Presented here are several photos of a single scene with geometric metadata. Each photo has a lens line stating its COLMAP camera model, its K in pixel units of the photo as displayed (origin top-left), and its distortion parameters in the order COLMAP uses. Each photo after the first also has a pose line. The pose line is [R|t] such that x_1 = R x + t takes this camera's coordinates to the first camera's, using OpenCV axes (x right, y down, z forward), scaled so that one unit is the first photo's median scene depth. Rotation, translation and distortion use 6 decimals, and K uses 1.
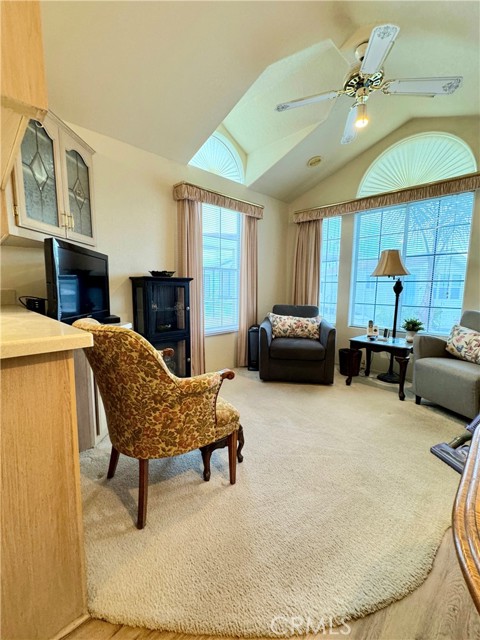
lens RADIAL K [[274.2, 0, 240.0], [0, 274.2, 320.0], [0, 0, 1]] dist [-0.000028, 0.000372]
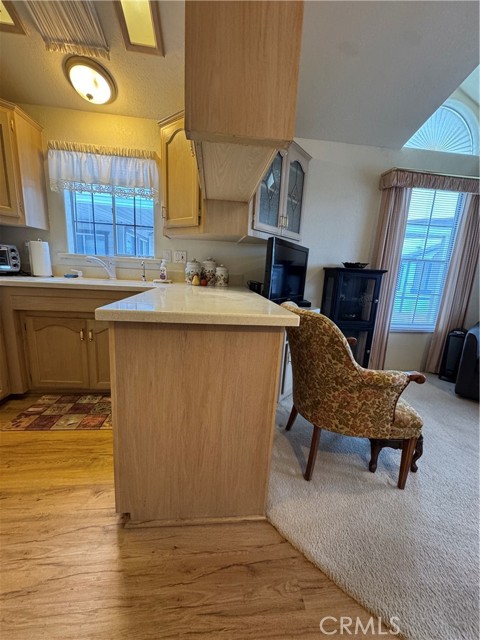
lens RADIAL K [[254.0, 0, 240.7], [0, 254.0, 320.4], [0, 0, 1]] dist [-0.002331, 0.000335]
pose [[0.785050, 0.153863, -0.600019, -0.014676], [-0.119435, 0.988082, 0.097109, -0.003959], [0.607810, -0.004572, 0.794070, -0.030252]]
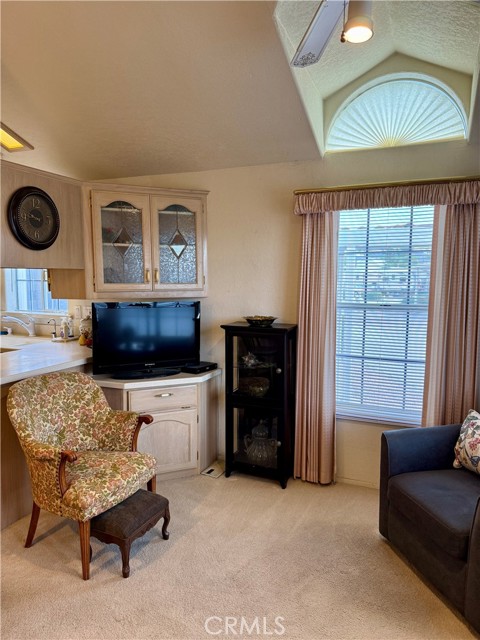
lens RADIAL K [[446.8, 0, 239.1], [0, 446.8, 322.7], [0, 0, 1]] dist [0.107766, -0.175680]
pose [[0.381380, 0.085693, -0.920438, 0.891446], [-0.110579, 0.992774, 0.046610, -0.225989], [0.917781, 0.084005, 0.388100, 0.486834]]
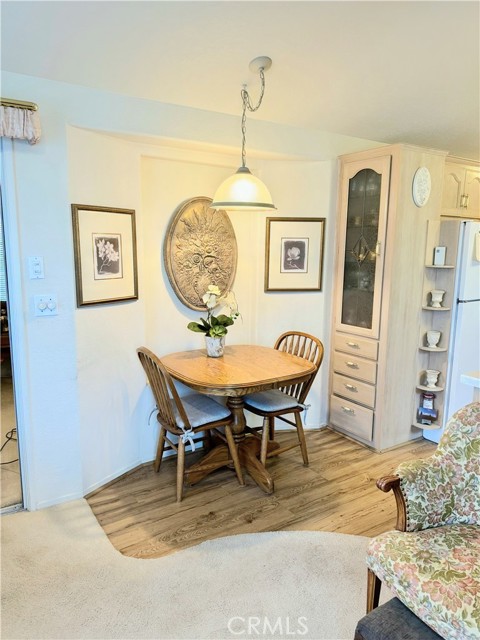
lens RADIAL K [[446.8, 0, 239.1], [0, 446.8, 322.7], [0, 0, 1]] dist [0.107766, -0.175680]
pose [[-0.978886, -0.057088, 0.196272, 0.072432], [0.001436, 0.958262, 0.285887, -0.317936], [-0.204401, 0.280133, -0.937948, 1.167591]]
